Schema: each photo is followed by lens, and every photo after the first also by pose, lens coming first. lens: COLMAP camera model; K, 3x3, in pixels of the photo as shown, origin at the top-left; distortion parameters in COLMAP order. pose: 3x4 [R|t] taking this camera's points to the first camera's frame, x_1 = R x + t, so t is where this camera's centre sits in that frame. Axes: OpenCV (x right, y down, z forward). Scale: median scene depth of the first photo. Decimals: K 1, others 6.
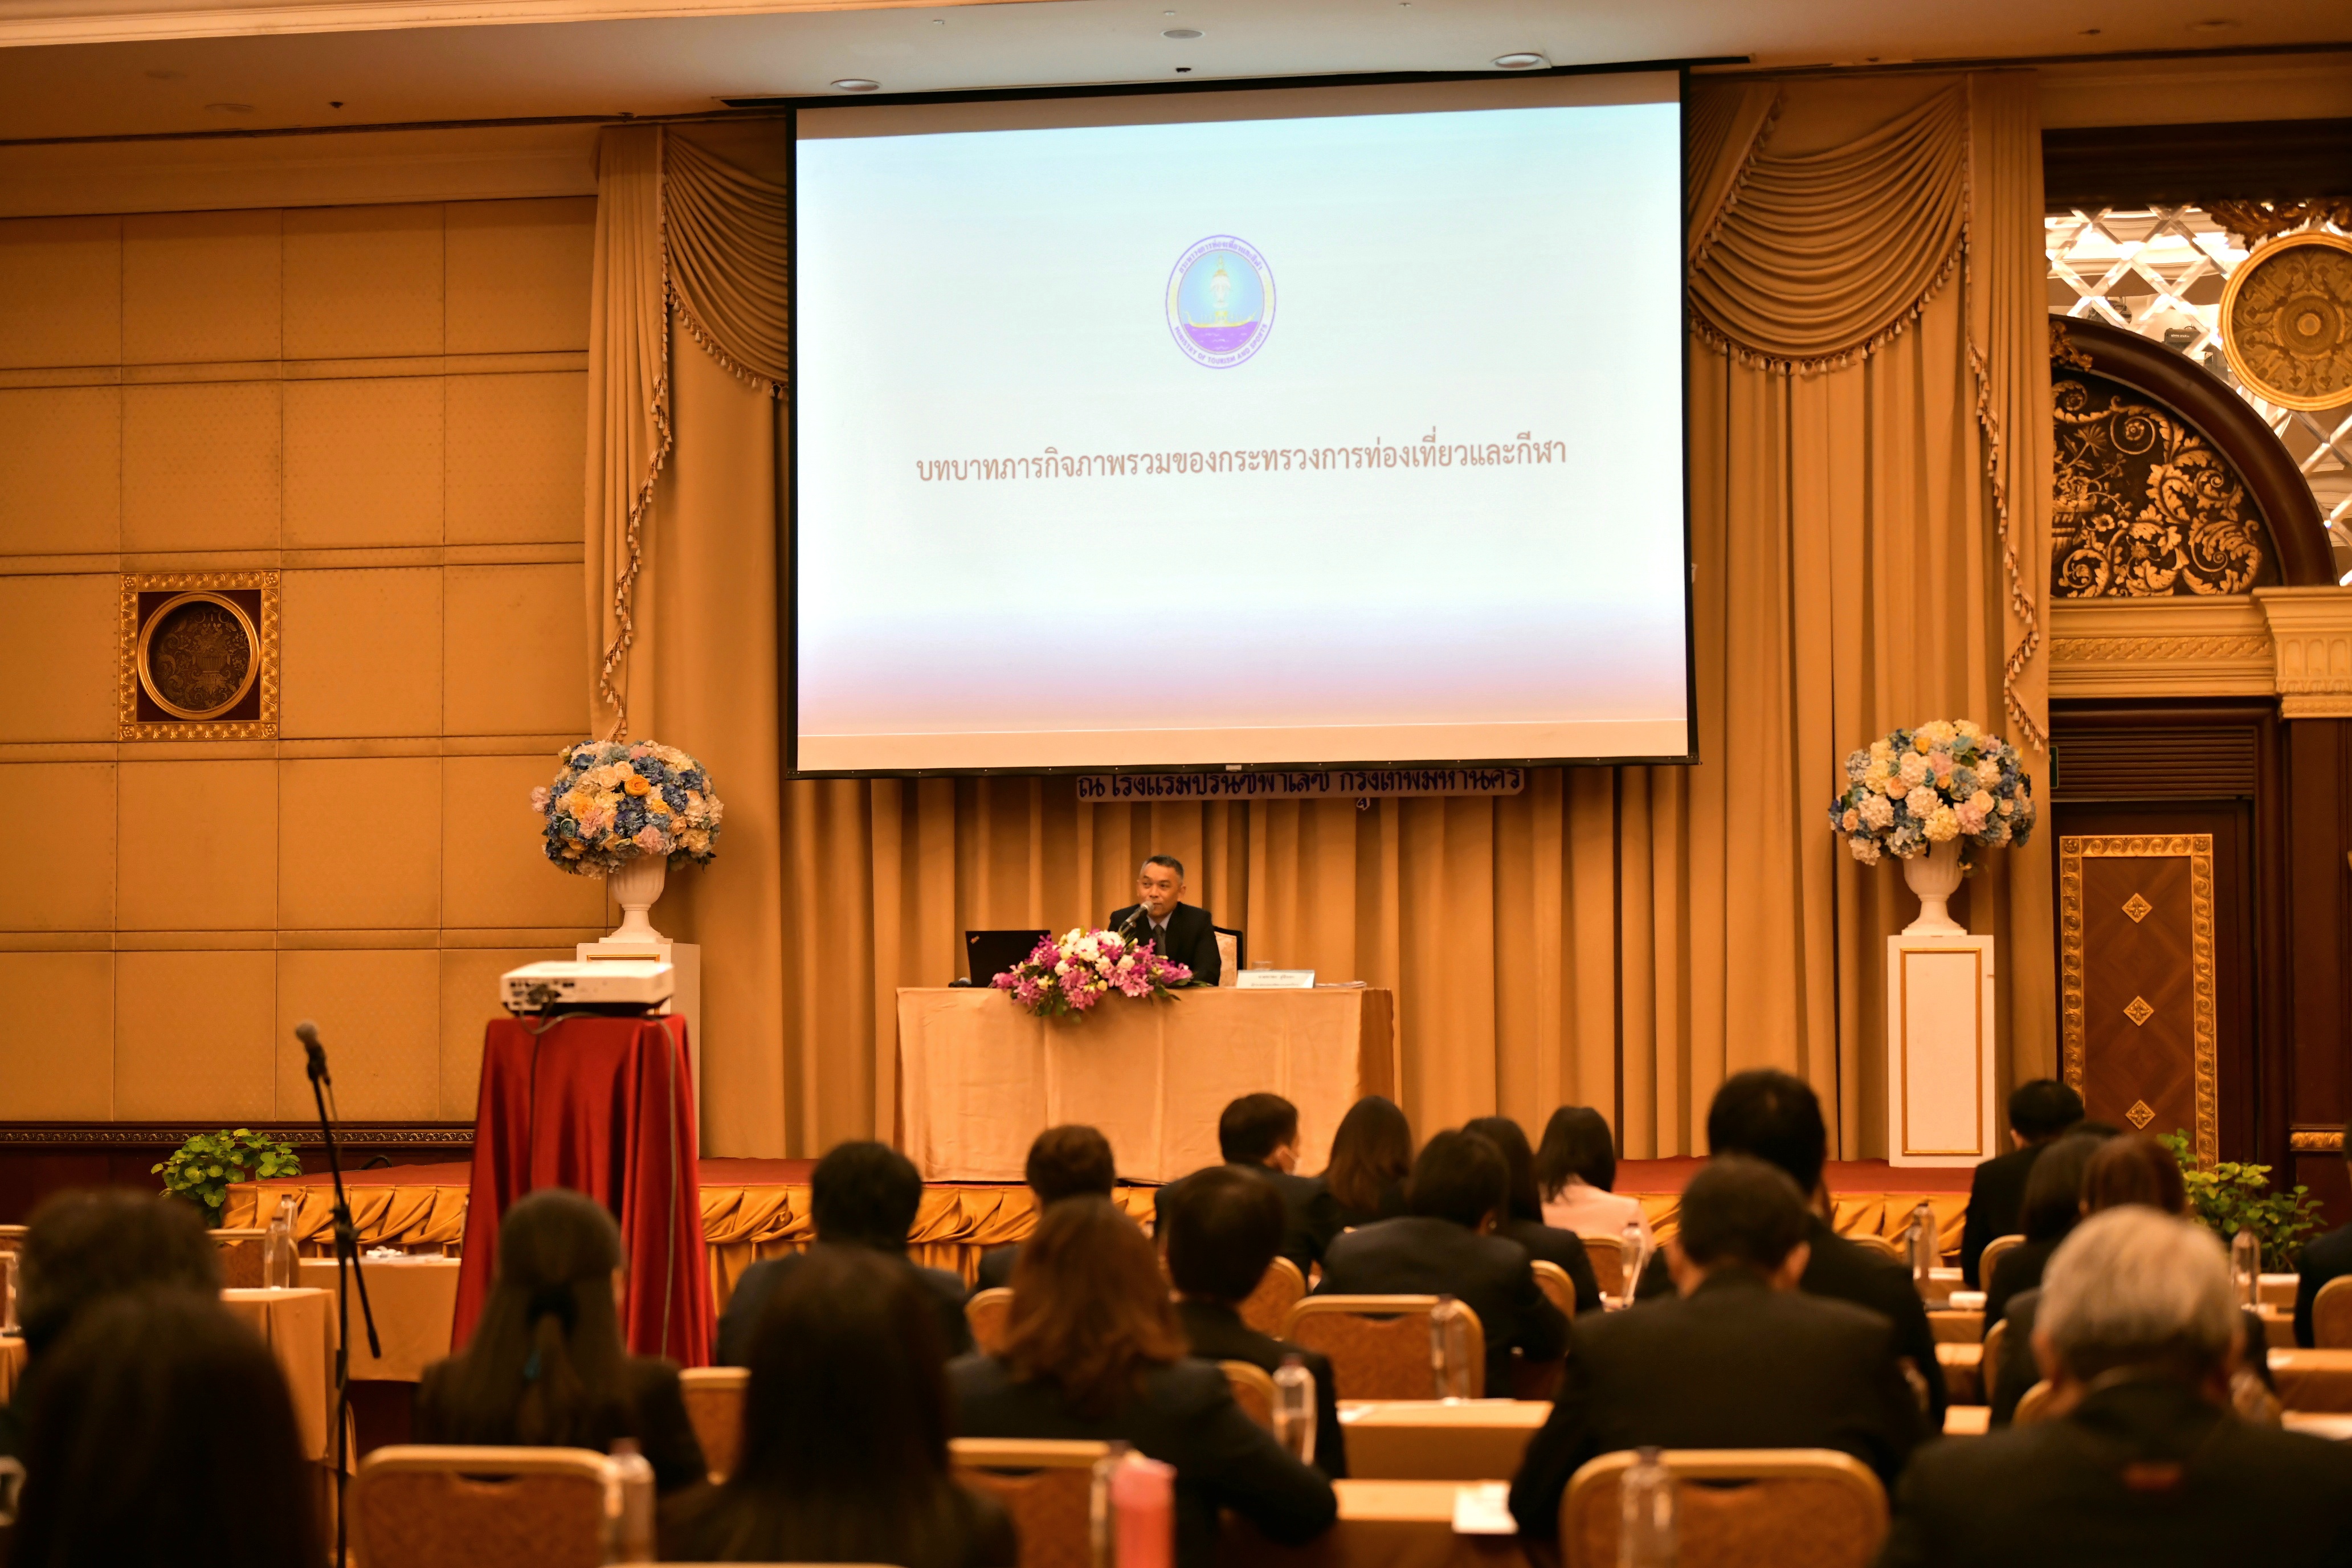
lens RADIAL K [[4622.9, 0, 1178.4], [0, 4622.9, 784.2], [0, 0, 1]] dist [0.004731, 0.000000]
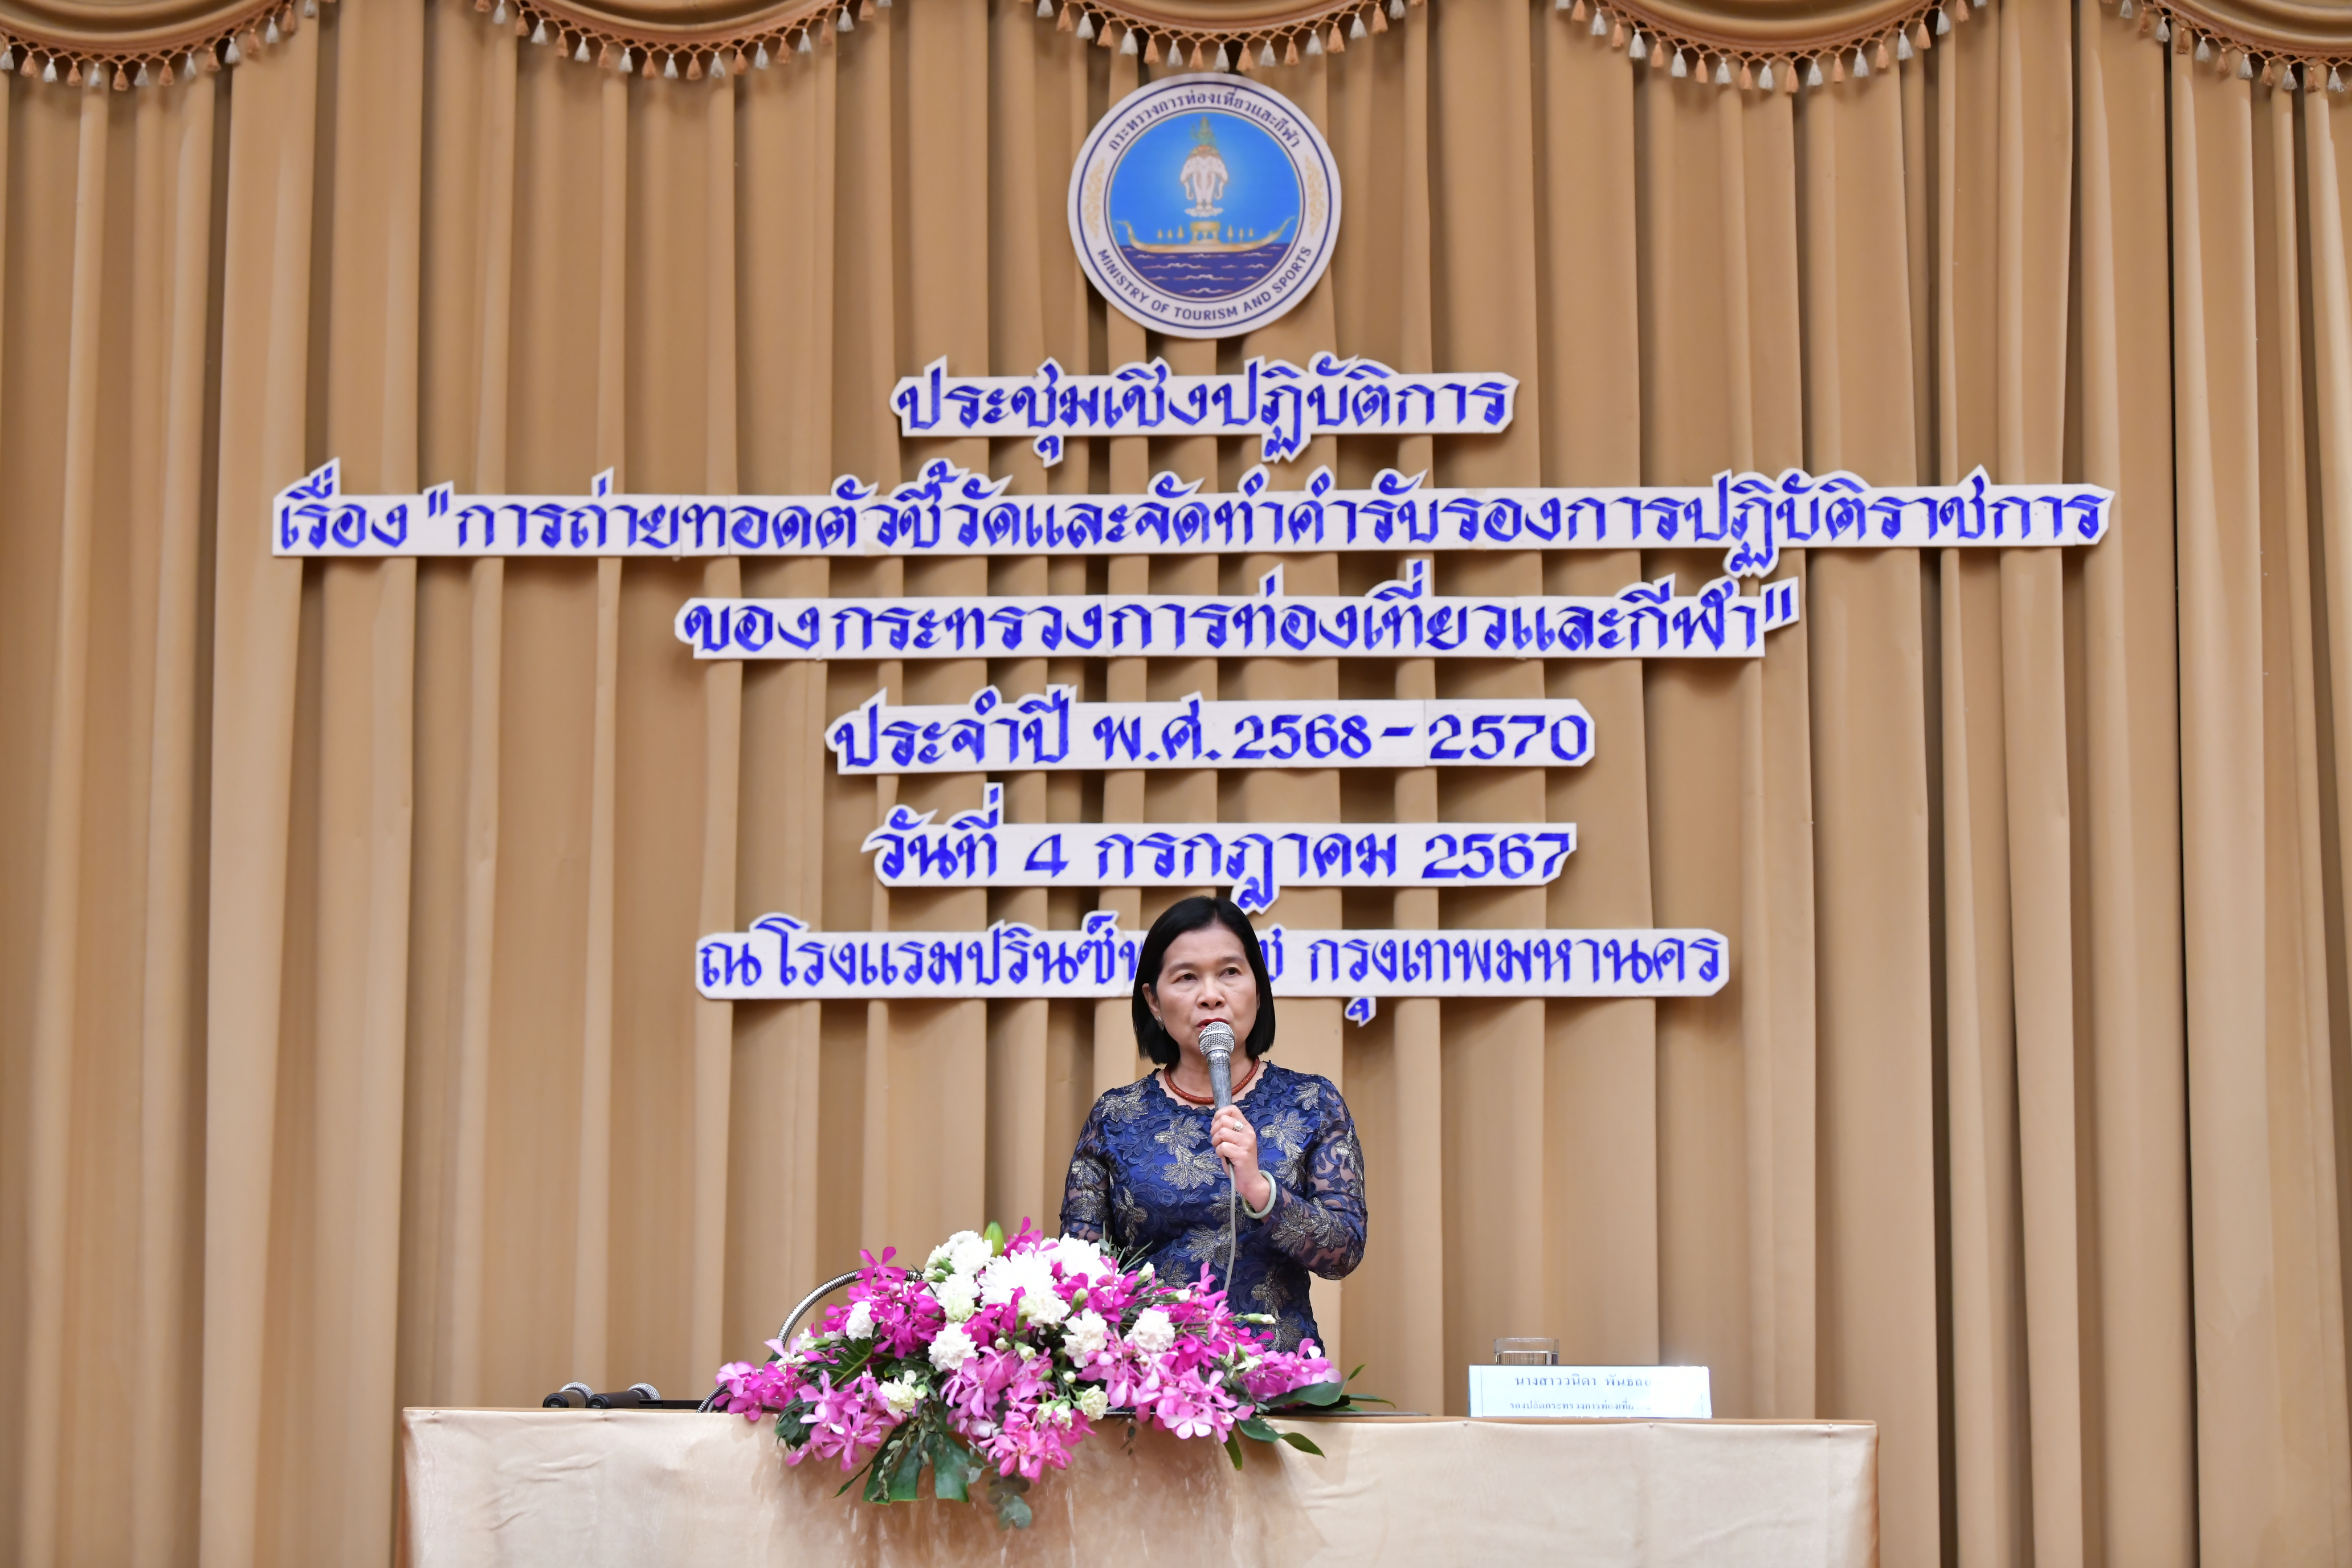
lens RADIAL K [[4622.9, 0, 1176.6], [0, 4622.9, 784.6], [0, 0, 1]] dist [0.004731, 0.000000]
pose [[0.982834, 0.033394, 0.181444, -0.057478], [-0.014902, 0.994638, -0.102336, 0.028027], [-0.183888, 0.097875, 0.978062, 0.570302]]
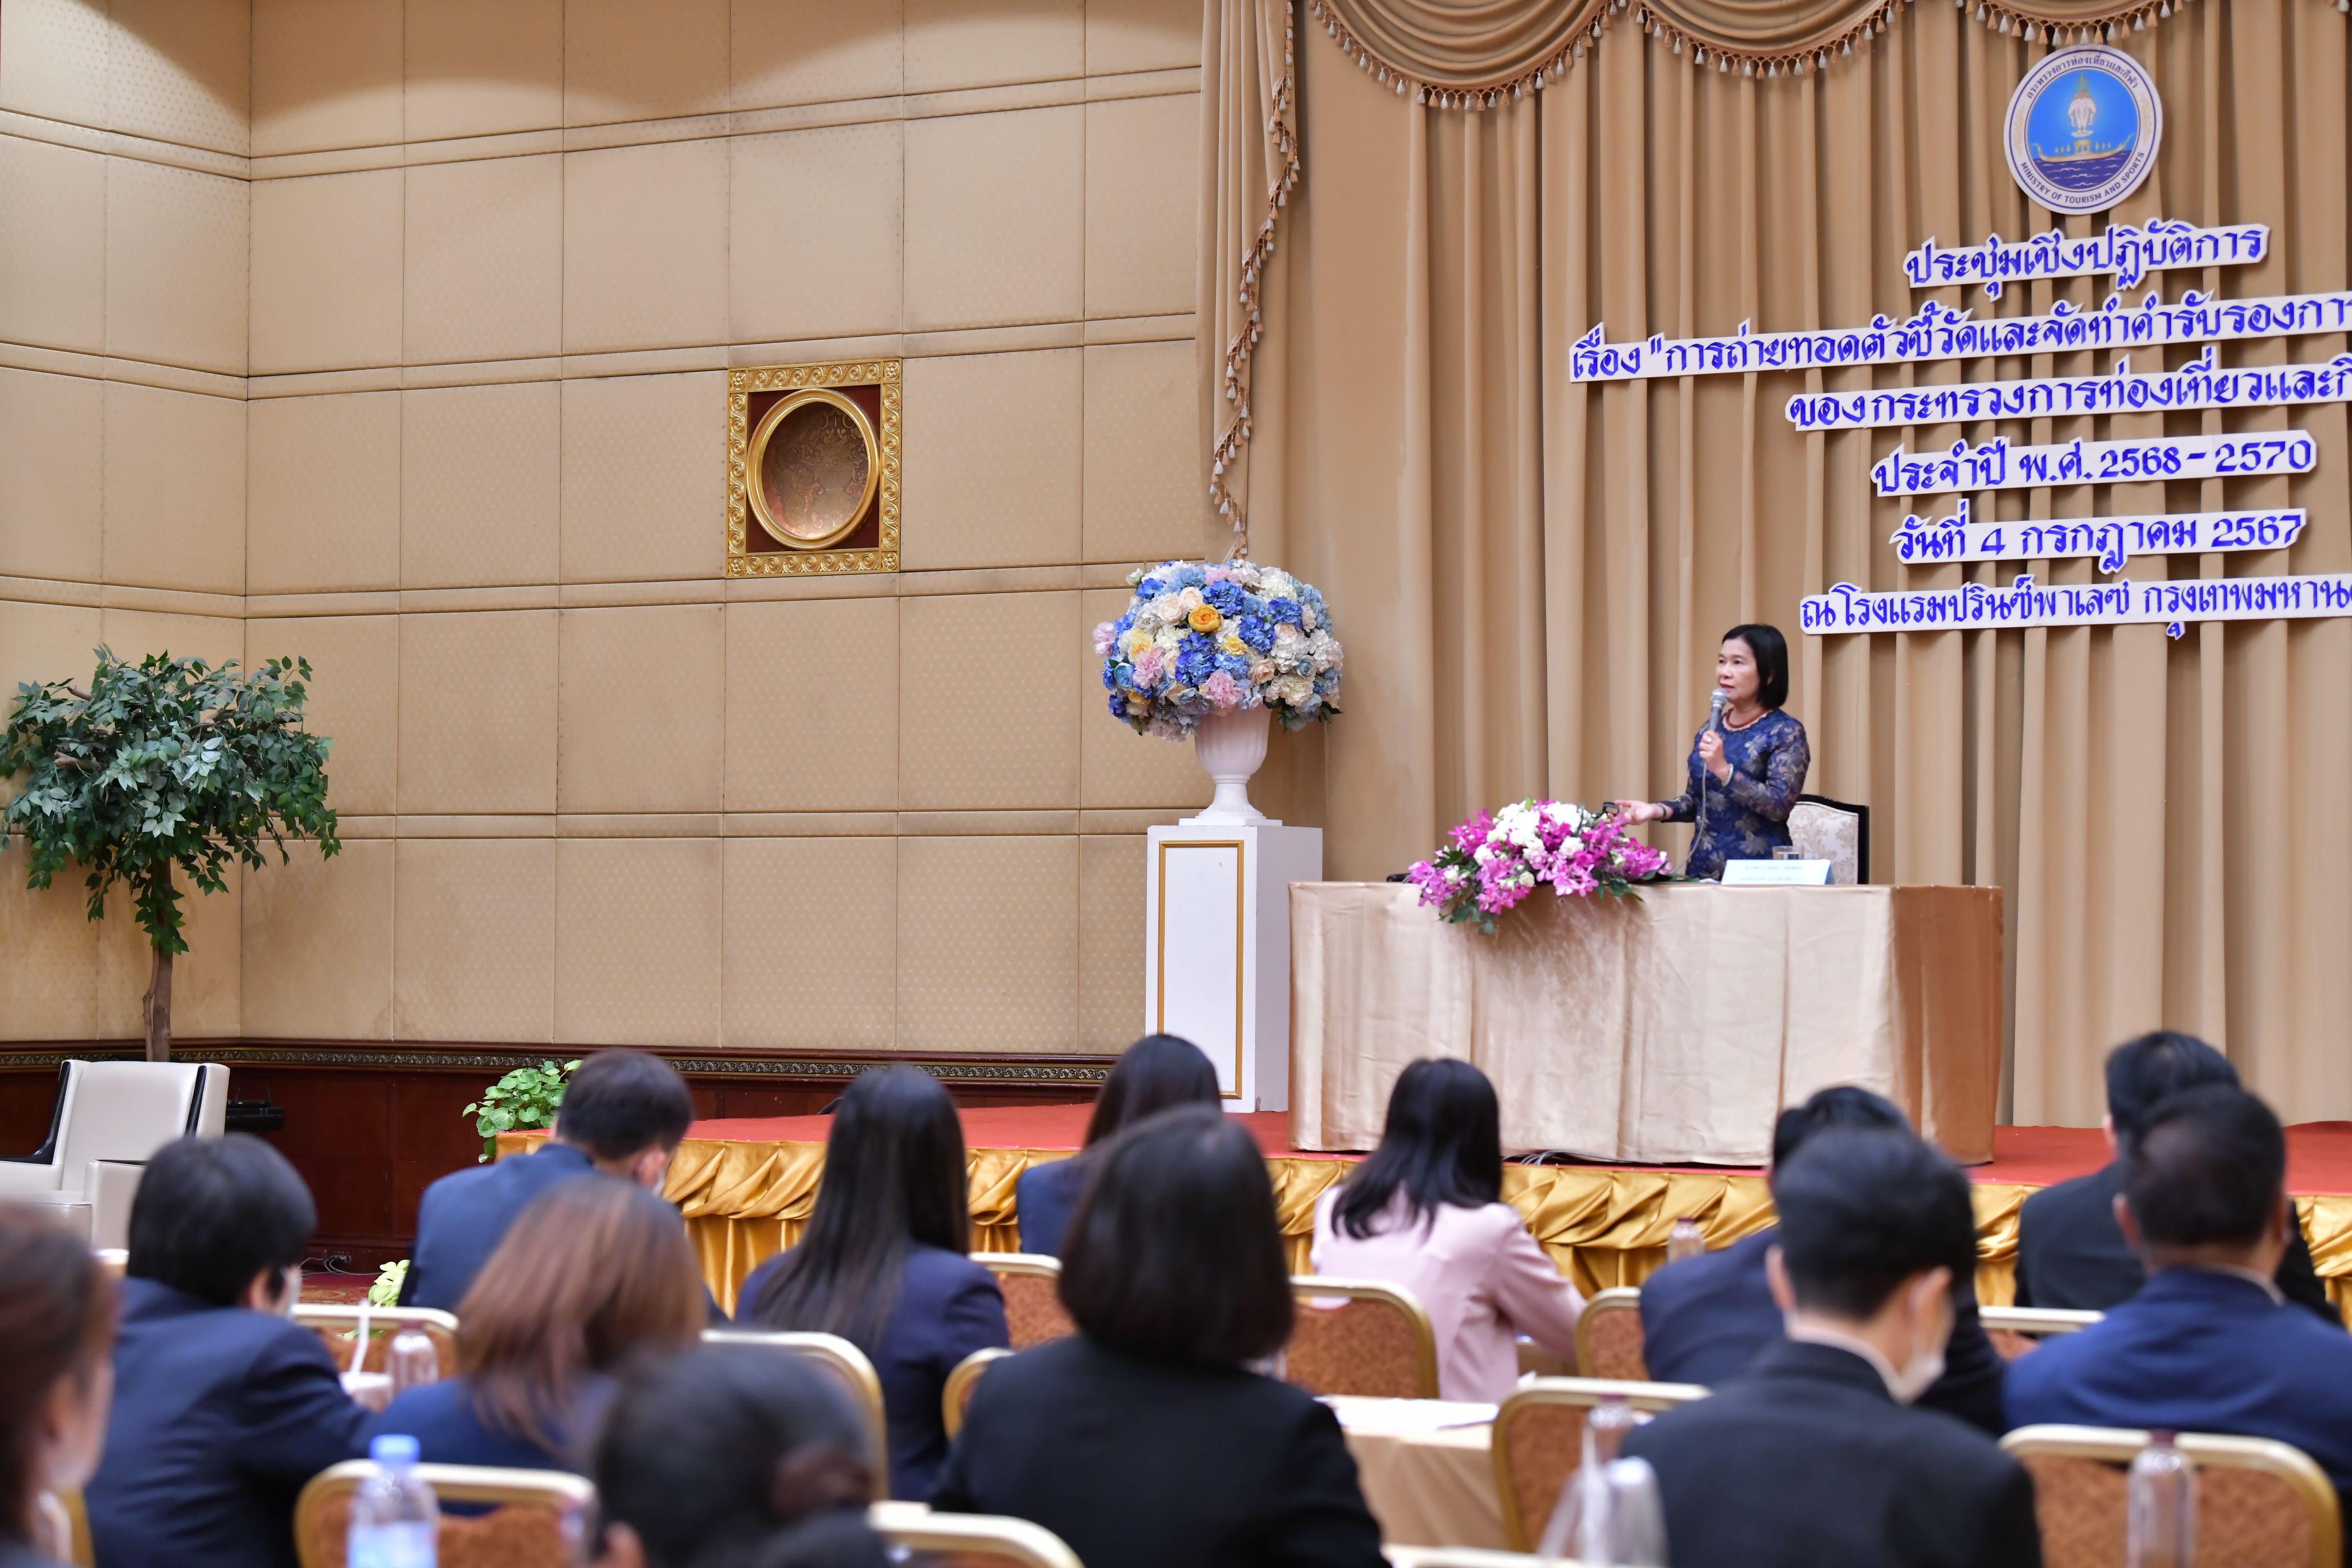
lens RADIAL K [[5132.7, 0, 1182.4], [0, 5132.7, 779.2], [0, 0, 1]] dist [-0.002279, 0.000000]
pose [[0.935078, -0.003048, -0.354430, 0.176898], [0.010501, 0.999762, 0.019105, 0.010448], [0.354288, -0.021586, 0.934887, 0.204243]]
